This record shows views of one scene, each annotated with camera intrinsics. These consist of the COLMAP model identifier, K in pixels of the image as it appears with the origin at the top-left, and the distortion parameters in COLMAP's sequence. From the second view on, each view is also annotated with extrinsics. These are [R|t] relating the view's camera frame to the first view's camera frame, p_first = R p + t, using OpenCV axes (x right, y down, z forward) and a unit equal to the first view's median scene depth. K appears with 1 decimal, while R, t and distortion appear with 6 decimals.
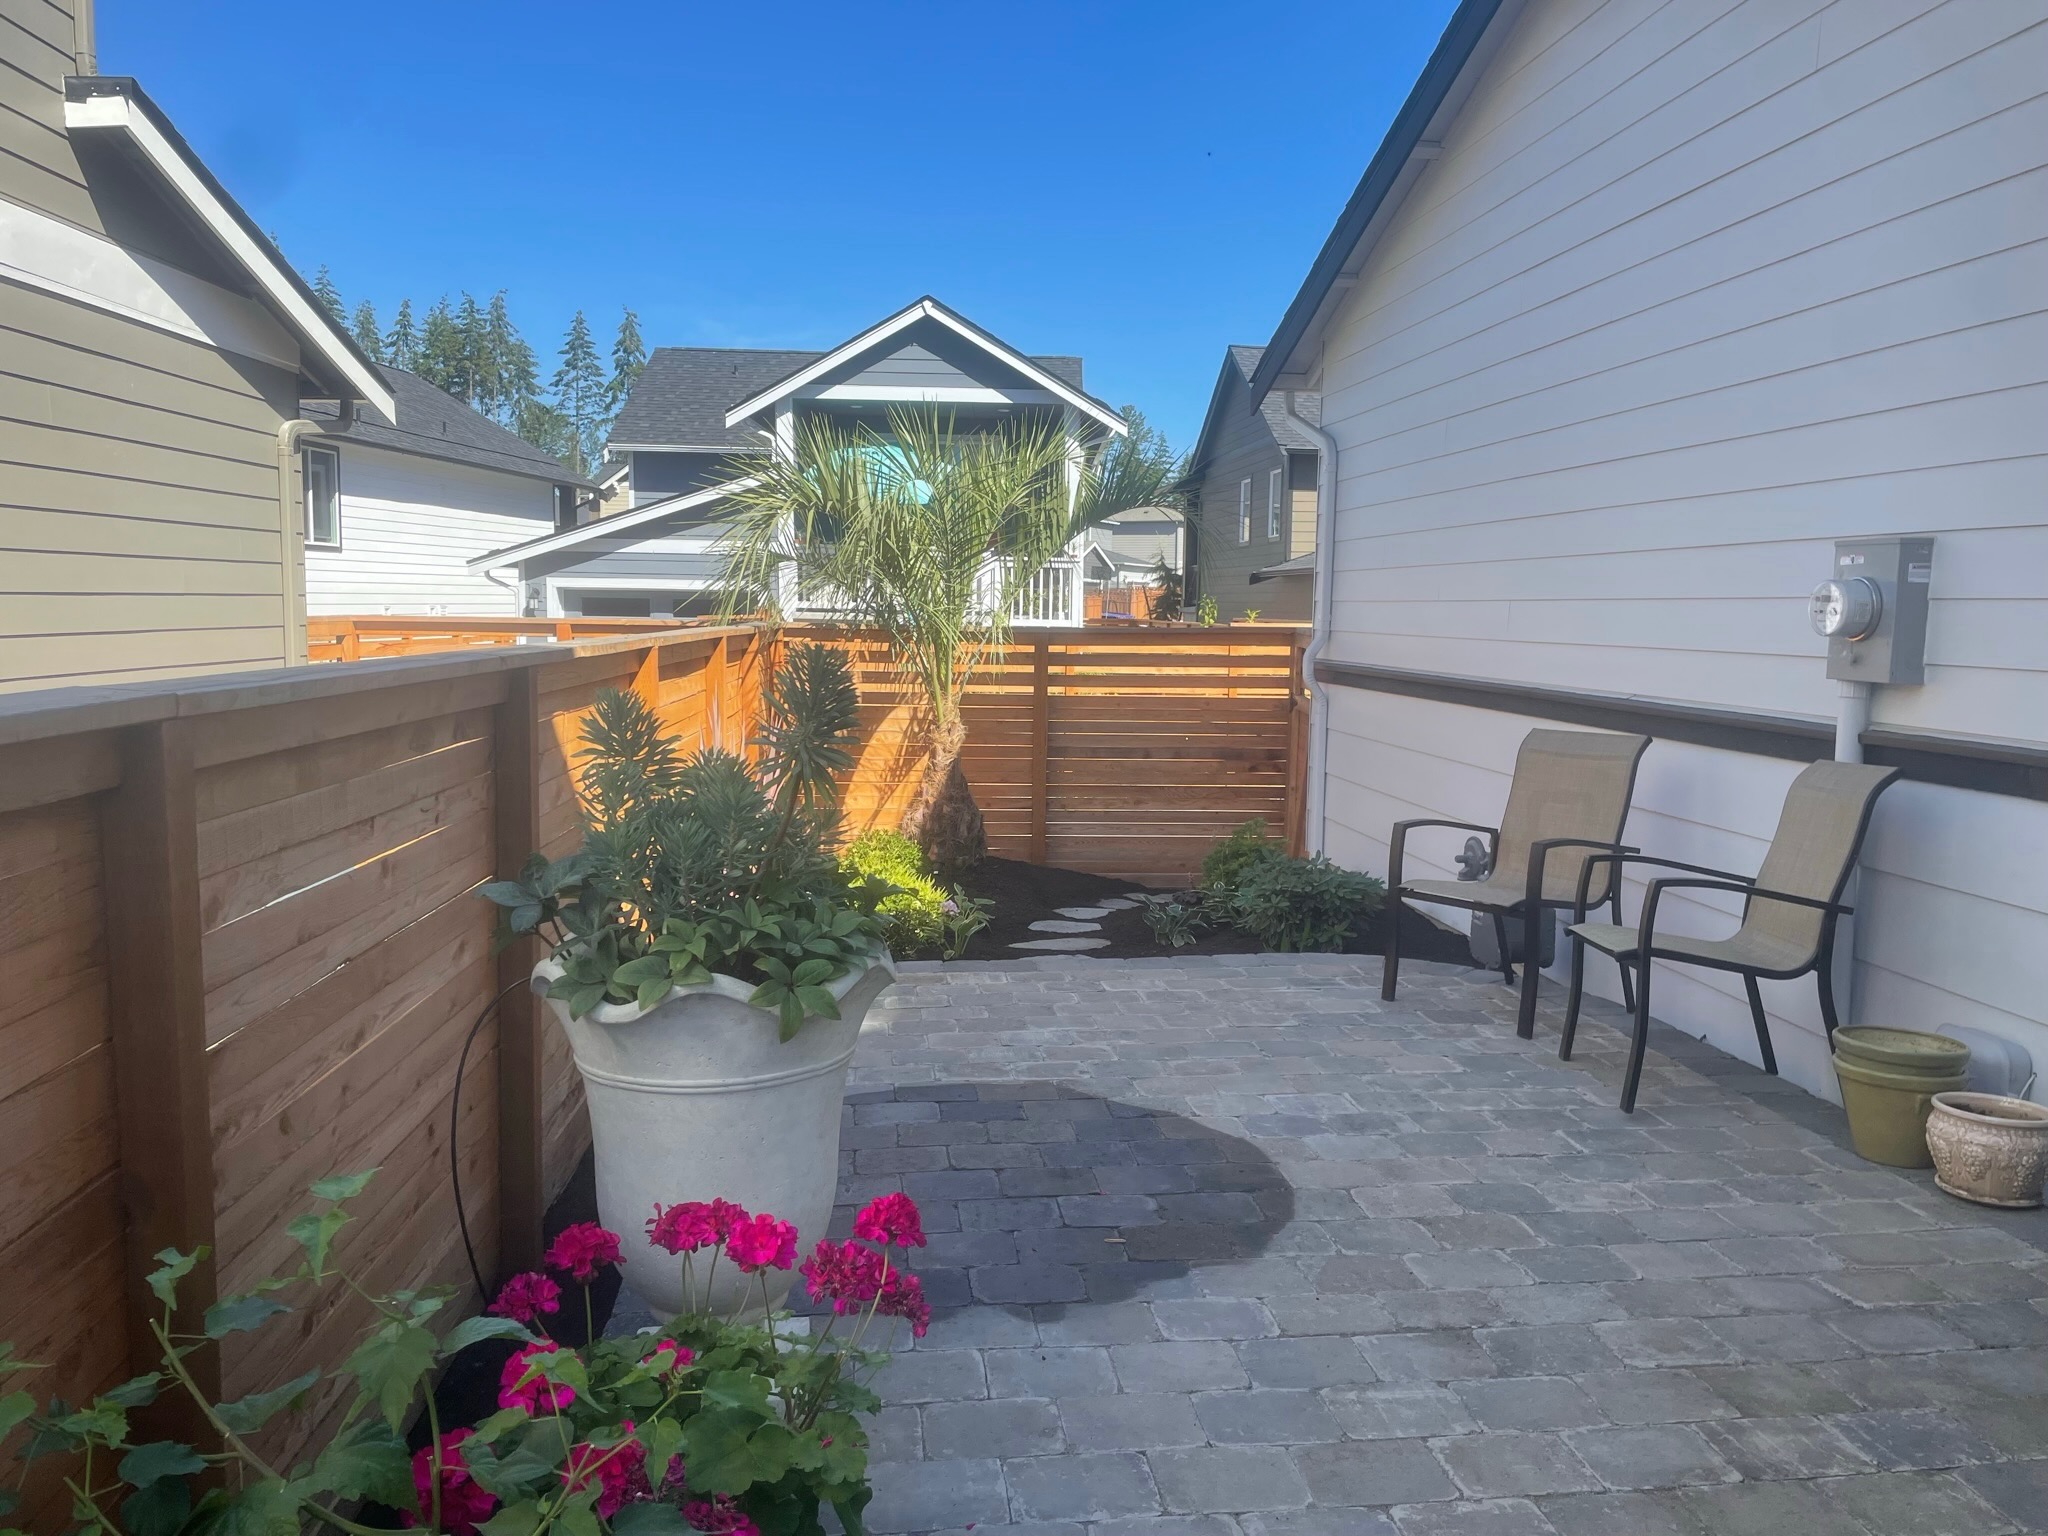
lens RADIAL K [[1454.9, 0, 1009.0], [0, 1454.9, 761.2], [0, 0, 1]] dist [0.099069, -0.118820]
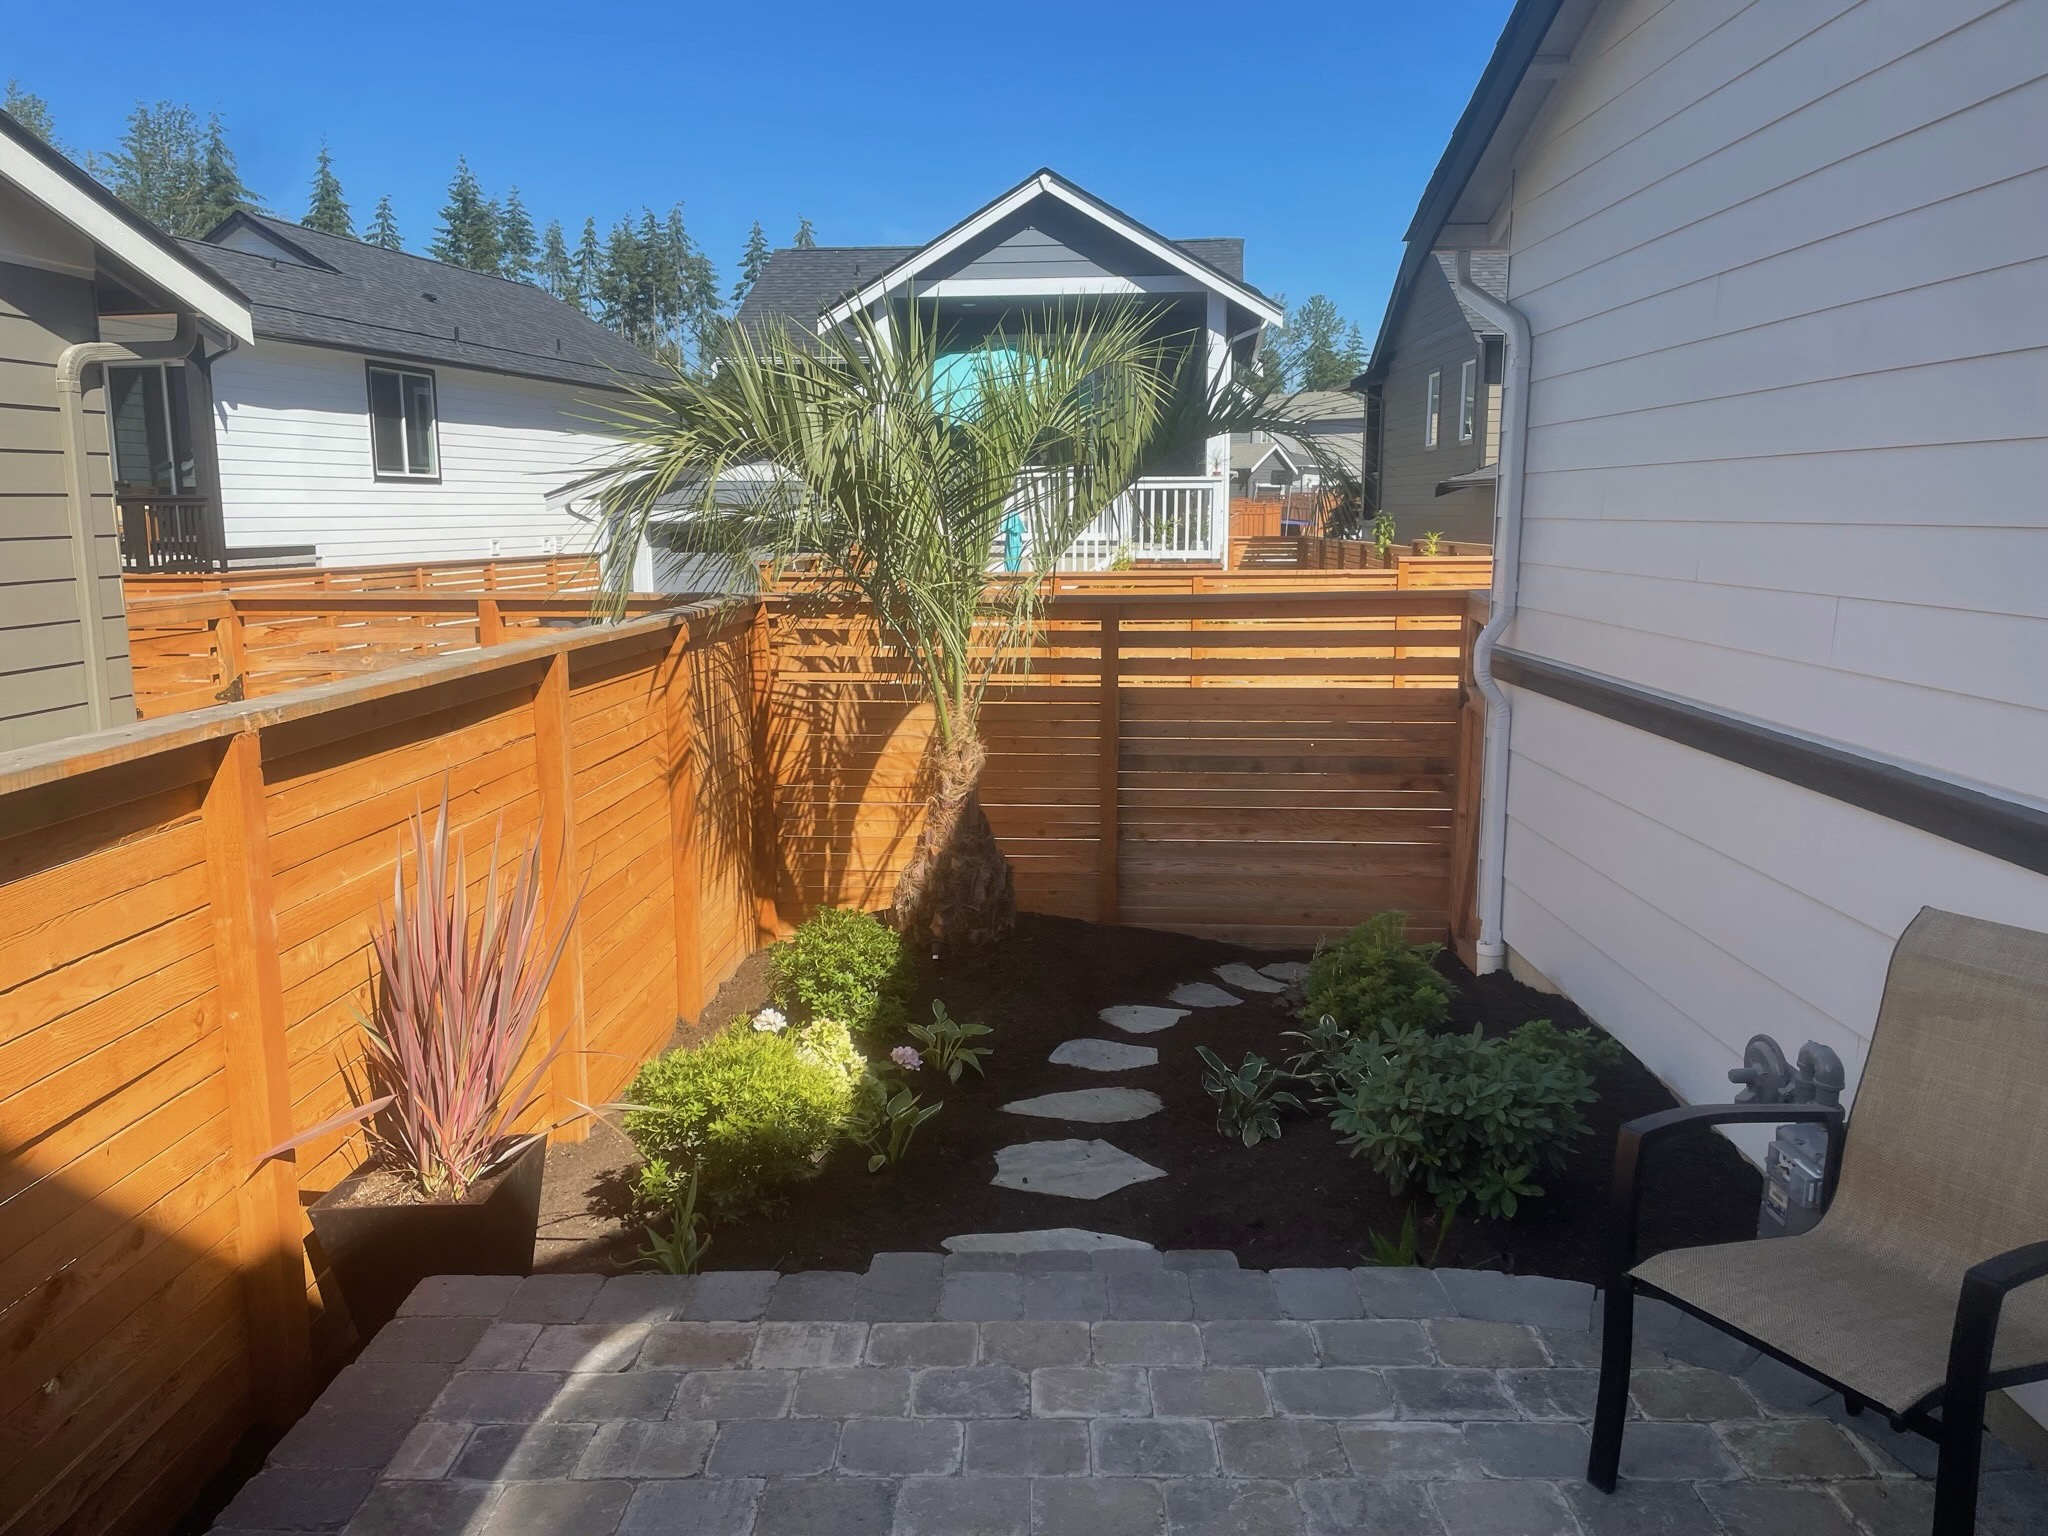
lens RADIAL K [[1454.9, 0, 1009.0], [0, 1454.9, 761.2], [0, 0, 1]] dist [0.099069, -0.118820]
pose [[0.992091, 0.002659, -0.125491, 0.033269], [0.005256, 0.998019, 0.062695, -0.028451], [0.125409, -0.062858, 0.990112, 0.134132]]
